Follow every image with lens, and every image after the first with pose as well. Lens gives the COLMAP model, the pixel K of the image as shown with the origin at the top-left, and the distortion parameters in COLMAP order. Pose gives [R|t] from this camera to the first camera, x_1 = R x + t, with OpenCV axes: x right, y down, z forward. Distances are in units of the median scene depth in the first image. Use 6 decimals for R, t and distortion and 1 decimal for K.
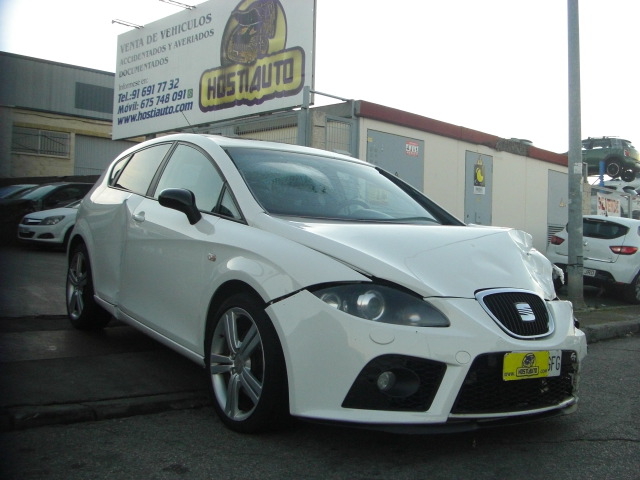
lens RADIAL K [[720.2, 0, 319.9], [0, 720.2, 240.5], [0, 0, 1]] dist [-0.132722, 0.000000]
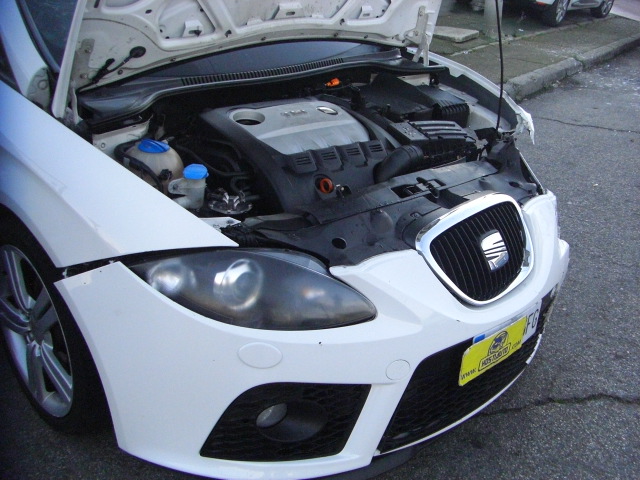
lens RADIAL K [[720.2, 0, 325.7], [0, 720.2, 244.3], [0, 0, 1]] dist [-0.132722, 0.000000]
pose [[0.986889, -0.067144, 0.146771, 0.057382], [-0.004637, 0.897192, 0.441617, -0.186194], [-0.161334, -0.436507, 0.885117, 0.504809]]
